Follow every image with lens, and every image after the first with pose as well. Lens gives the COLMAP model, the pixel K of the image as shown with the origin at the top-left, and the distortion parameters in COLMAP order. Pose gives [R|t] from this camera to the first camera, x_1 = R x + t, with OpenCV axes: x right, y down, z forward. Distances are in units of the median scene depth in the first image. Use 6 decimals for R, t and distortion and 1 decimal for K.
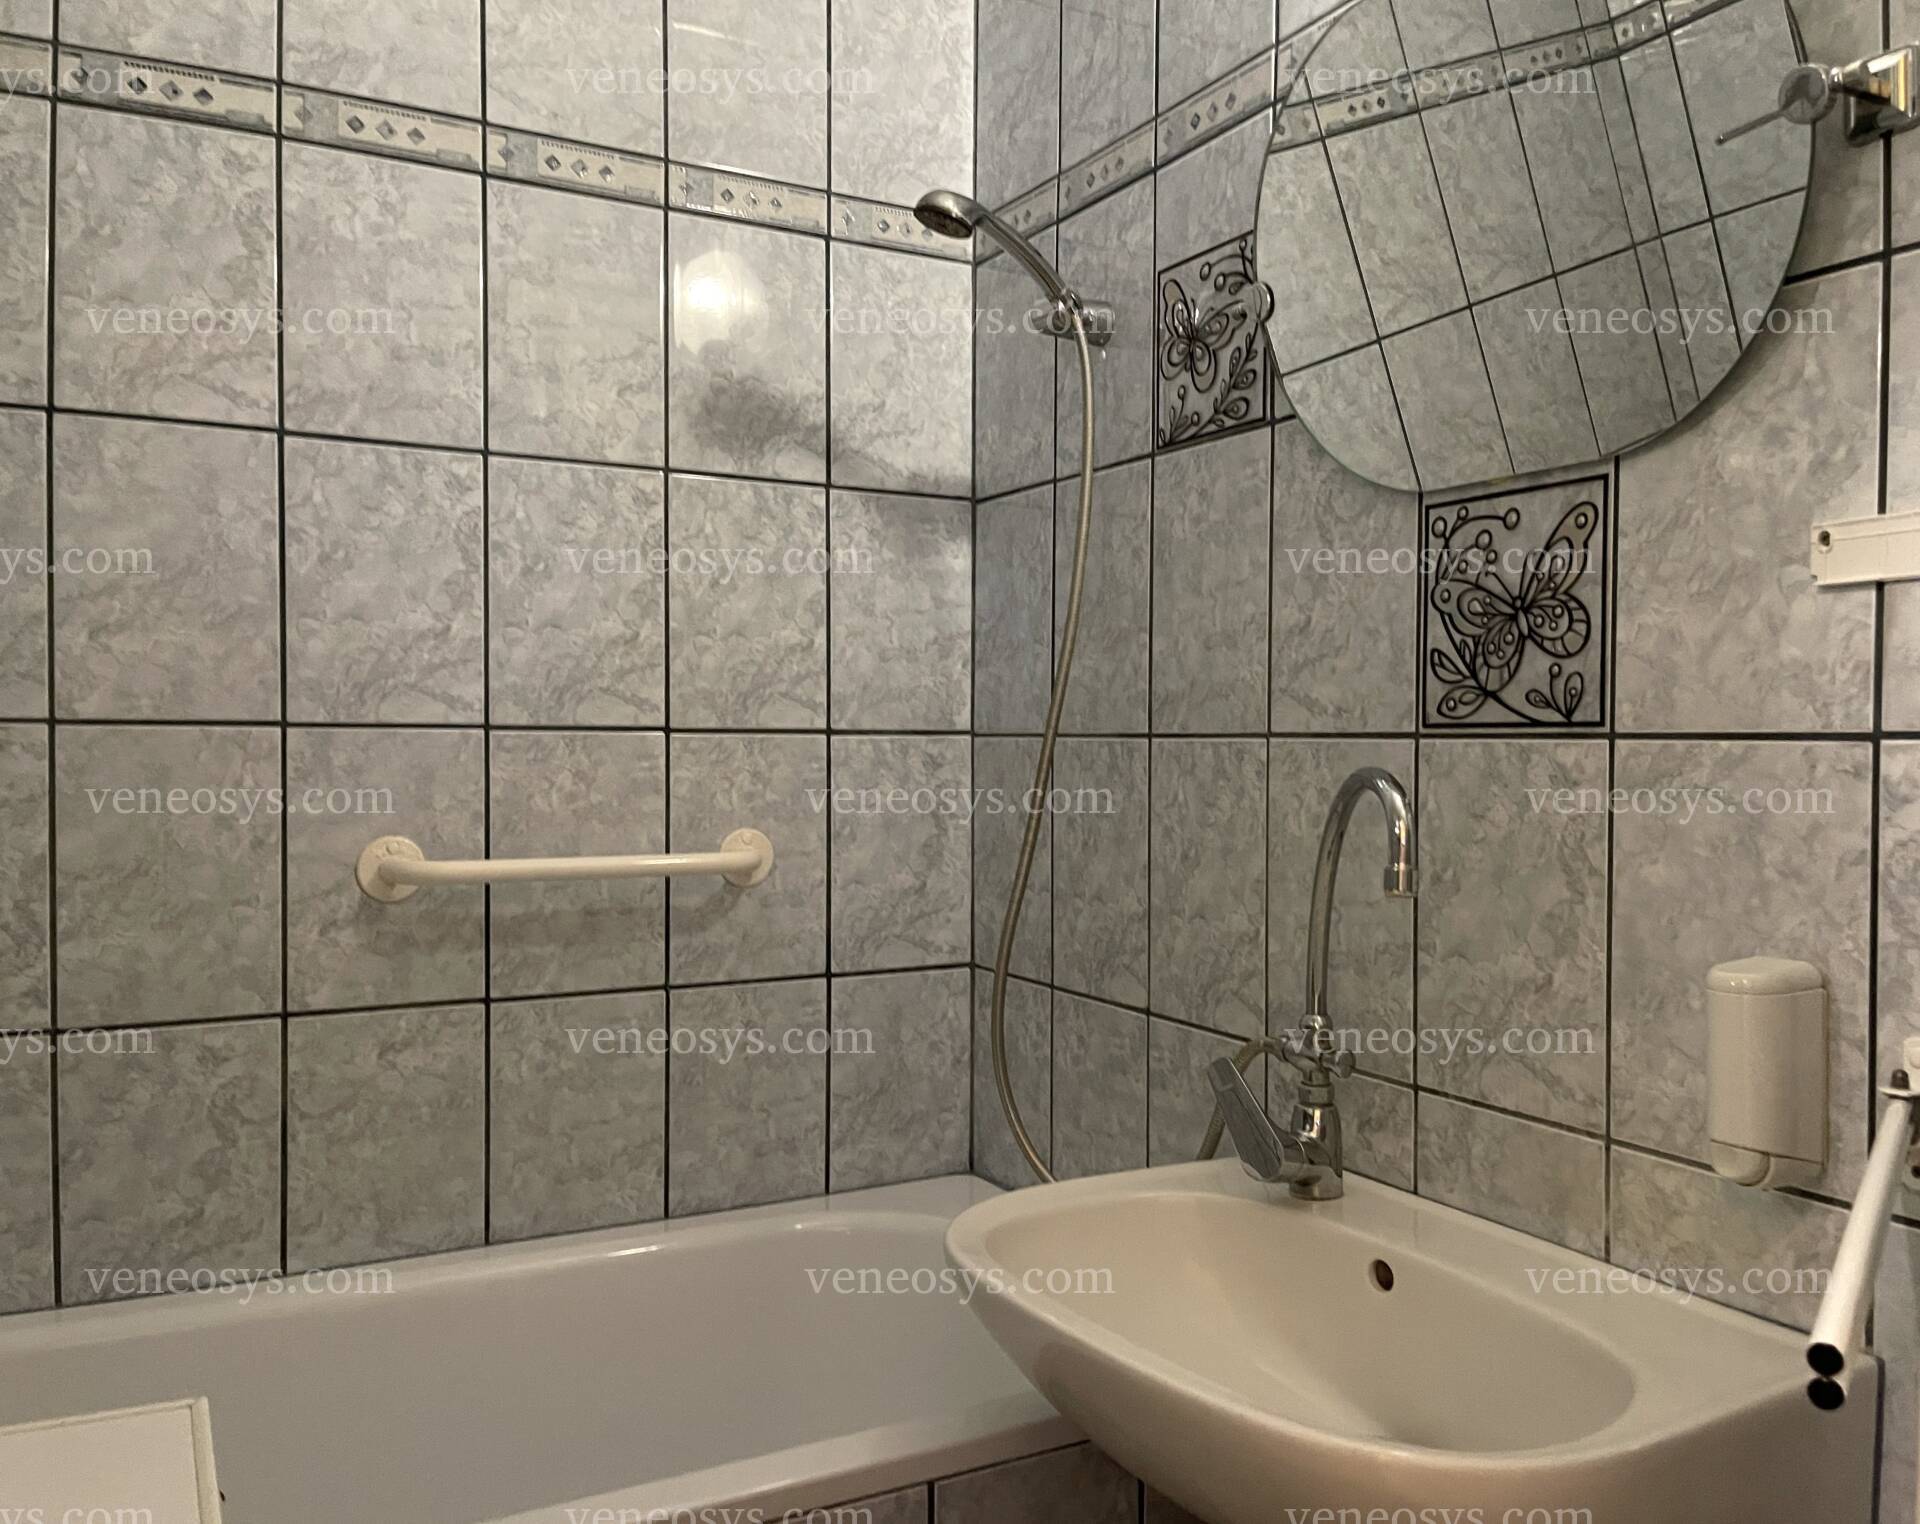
lens RADIAL K [[1572.8, 0, 966.6], [0, 1572.8, 766.9], [0, 0, 1]] dist [0.023021, 0.002473]
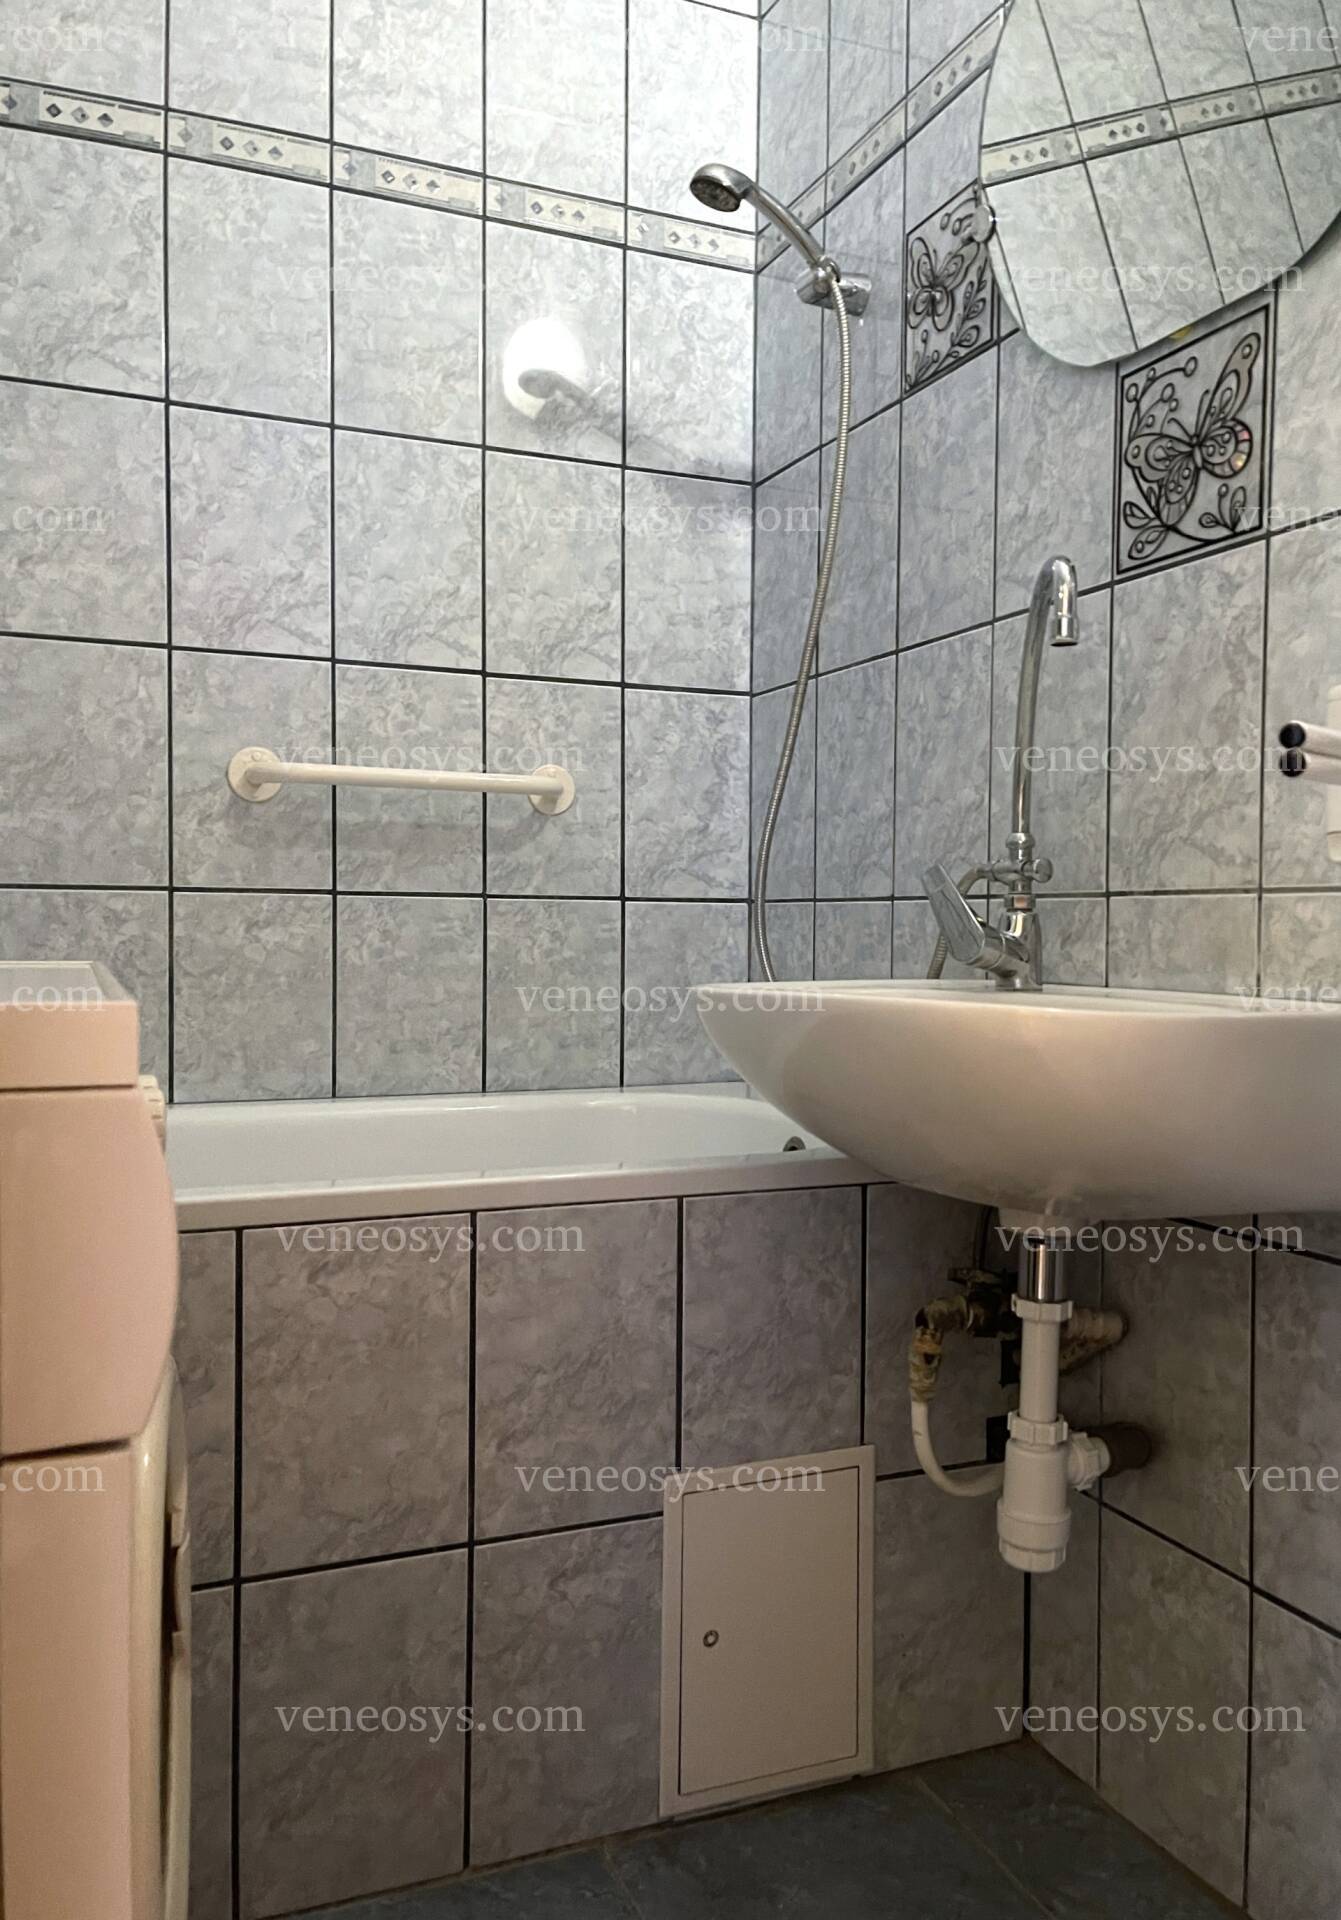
lens RADIAL K [[1486.5, 0, 628.8], [0, 1486.5, 966.5], [0, 0, 1]] dist [0.027719, -0.010484]
pose [[0.993266, 0.008101, -0.115573, 0.050719], [-0.006064, 0.999820, 0.017969, 0.189815], [0.115698, -0.017147, 0.993136, -0.097748]]
